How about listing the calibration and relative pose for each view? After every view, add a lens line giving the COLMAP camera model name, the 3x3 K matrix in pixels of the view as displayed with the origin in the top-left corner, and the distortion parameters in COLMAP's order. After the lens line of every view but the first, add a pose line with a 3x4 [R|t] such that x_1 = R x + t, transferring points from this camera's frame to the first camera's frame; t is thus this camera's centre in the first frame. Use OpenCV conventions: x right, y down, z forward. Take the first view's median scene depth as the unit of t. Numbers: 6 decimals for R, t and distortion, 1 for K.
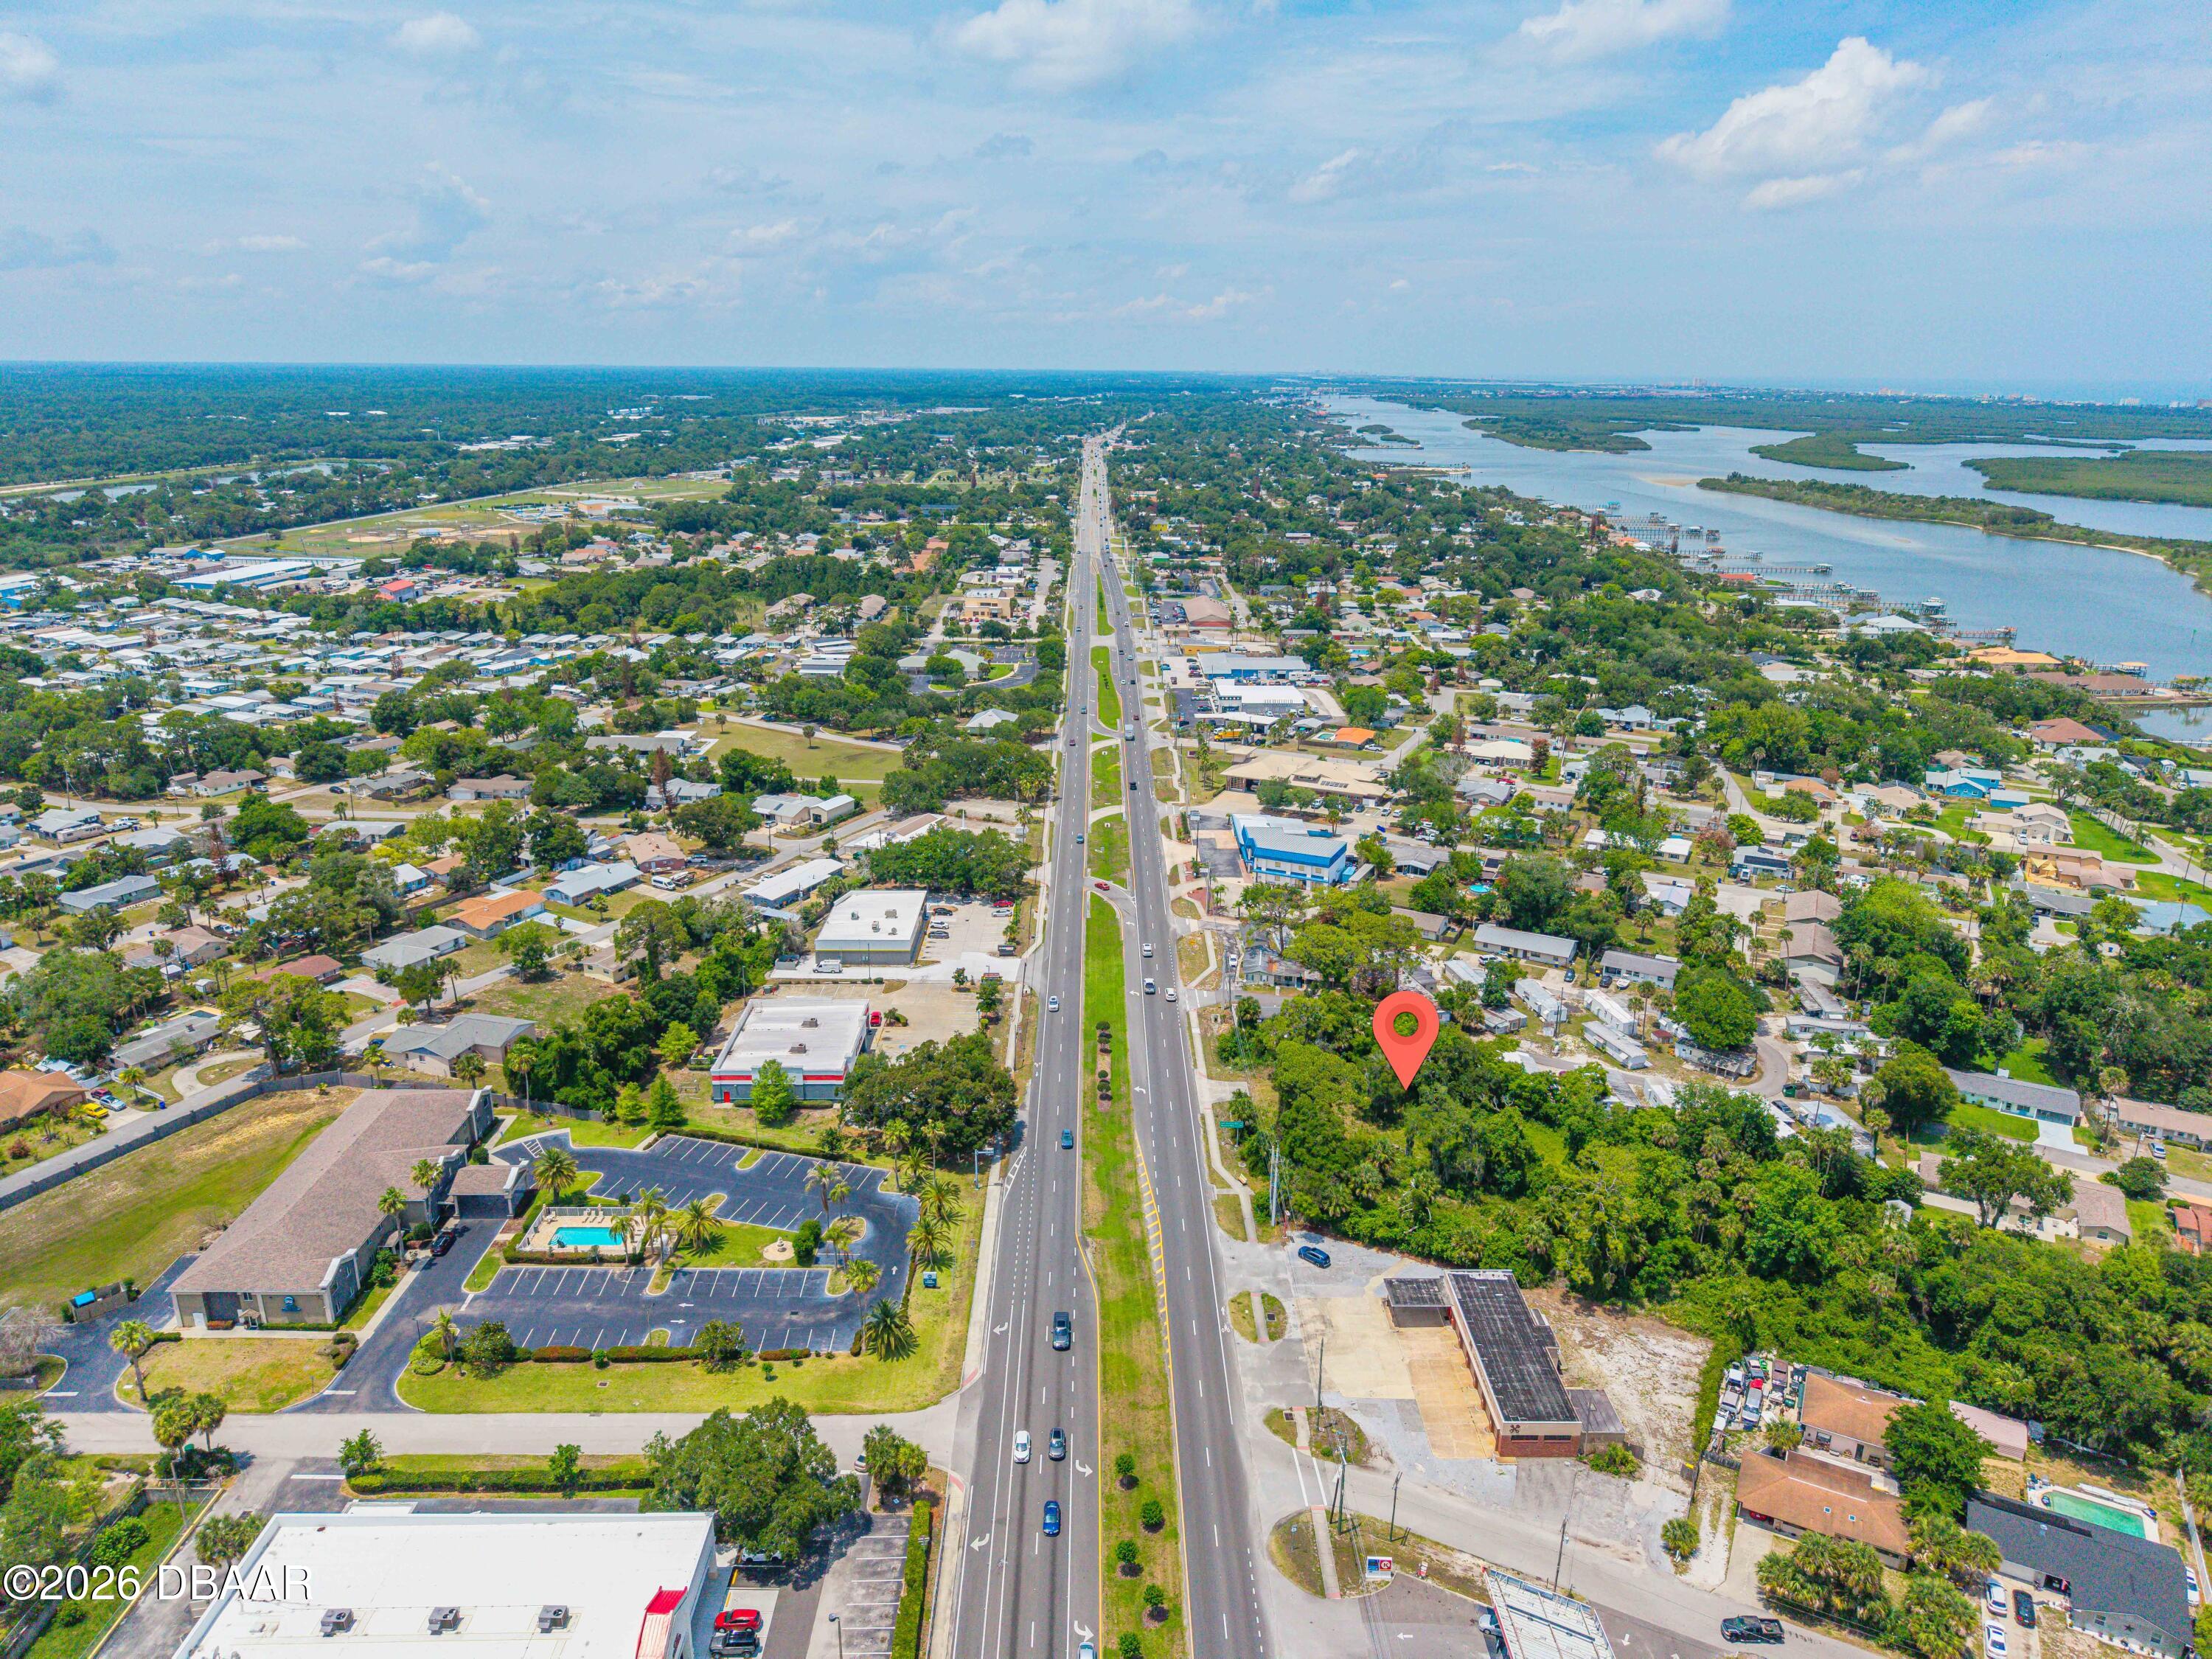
lens RADIAL K [[1474.6, 0, 1088.0], [0, 1474.6, 836.8], [0, 0, 1]] dist [0.006475, -0.002573]
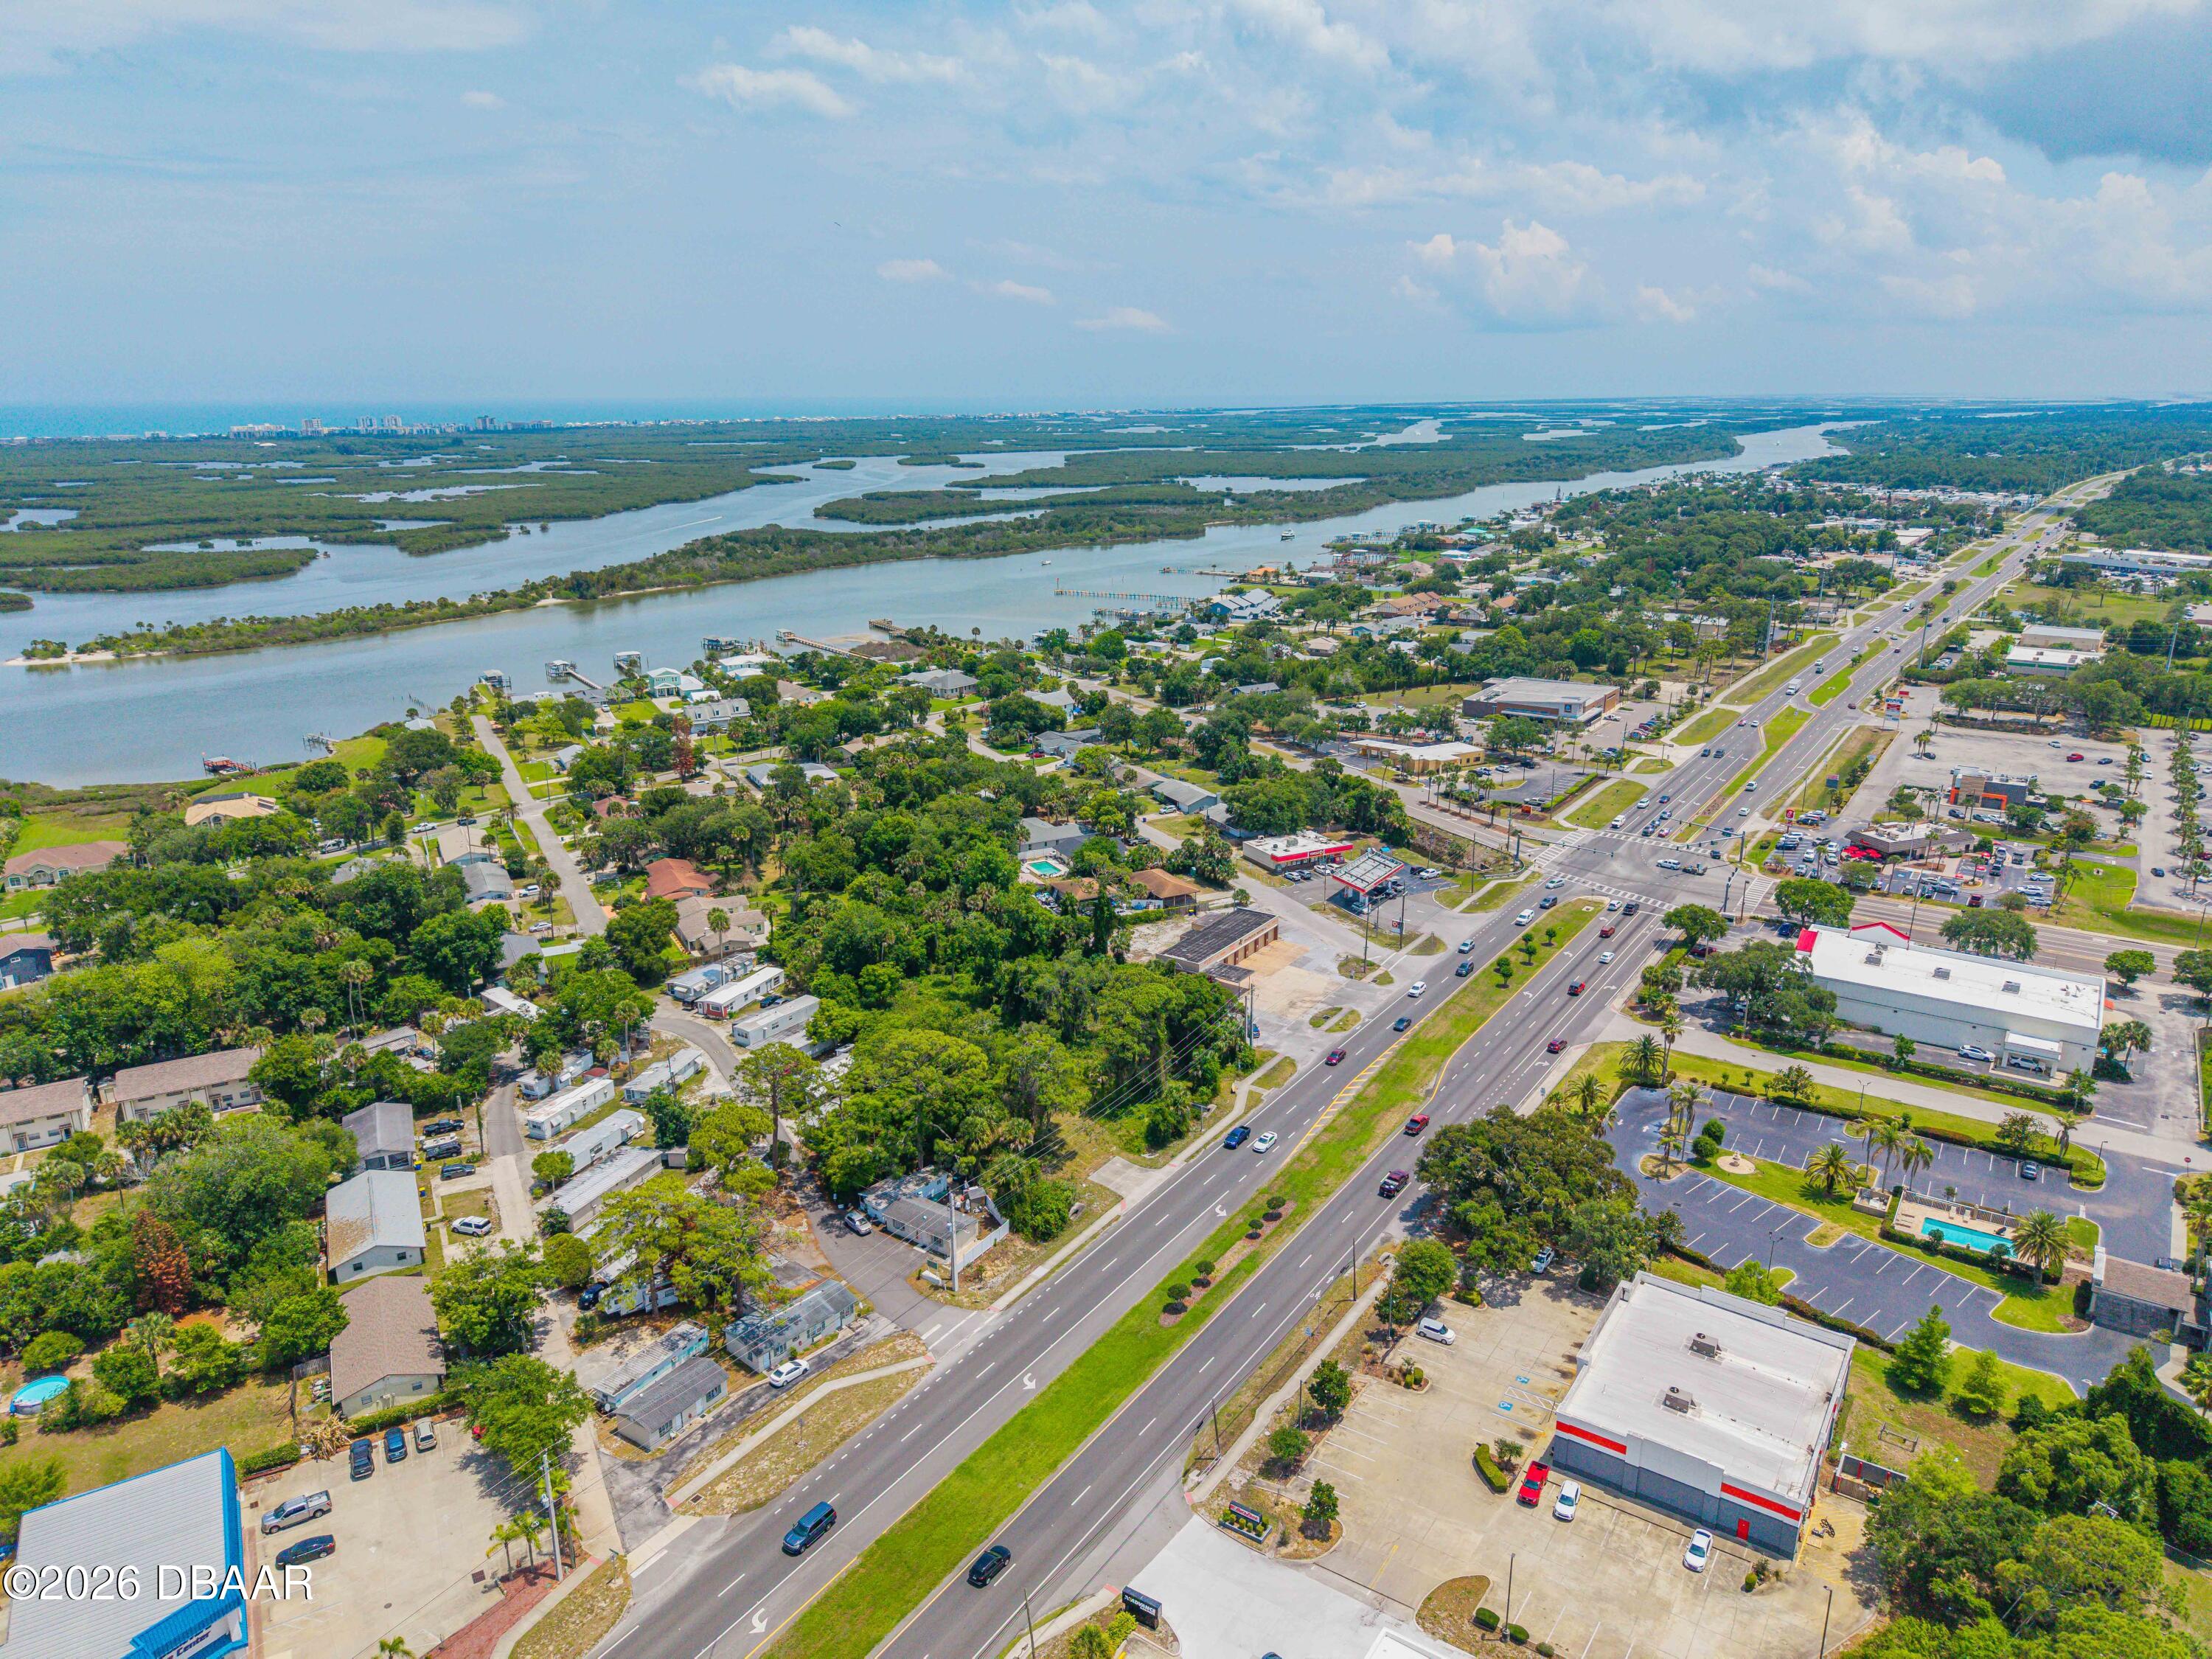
lens RADIAL K [[1478.3, 0, 1098.9], [0, 1478.3, 876.4], [0, 0, 1]] dist [0.002408, -0.002577]
pose [[-0.831269, -0.177699, 0.526702, -0.227312], [0.171287, 0.819536, 0.546829, -0.315994], [-0.528822, 0.544779, -0.650817, 1.175081]]
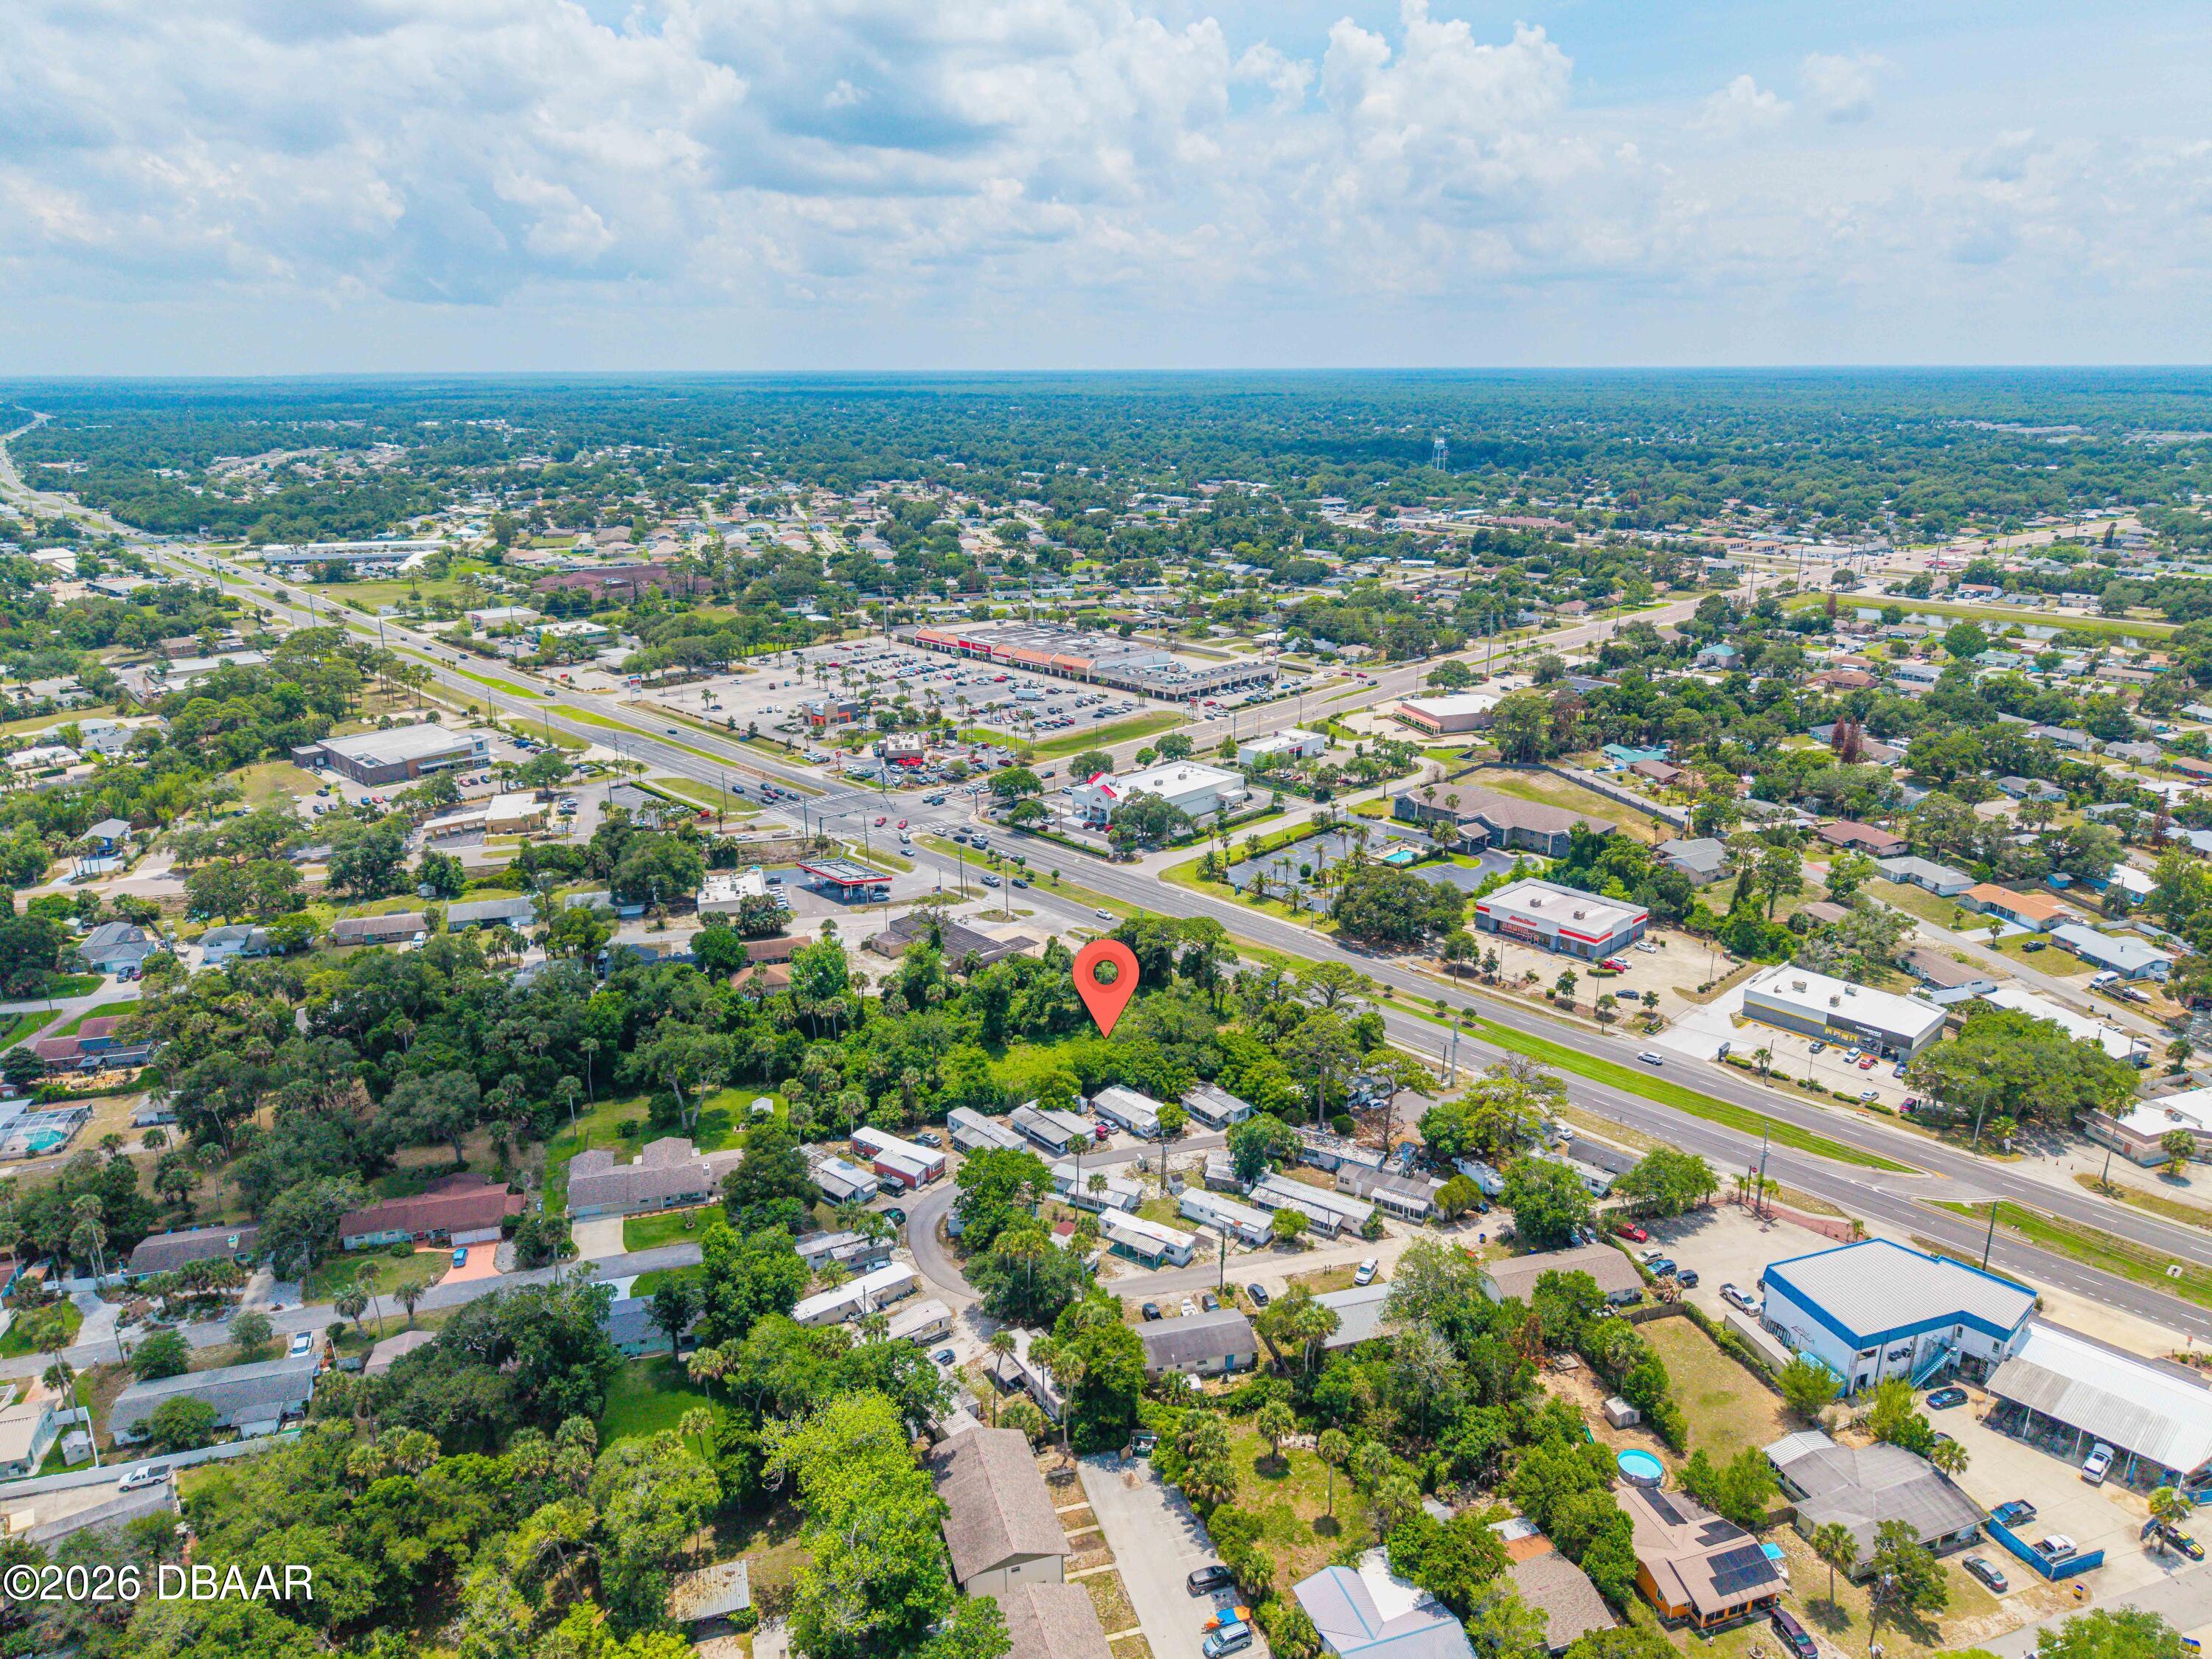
lens RADIAL K [[1474.6, 0, 1088.0], [0, 1474.6, 836.8], [0, 0, 1]] dist [0.006475, -0.002573]
pose [[-0.709385, 0.224953, -0.667959, 0.756364], [-0.208120, 0.838588, 0.503444, -0.382602], [0.673394, 0.496151, -0.548065, 1.169886]]
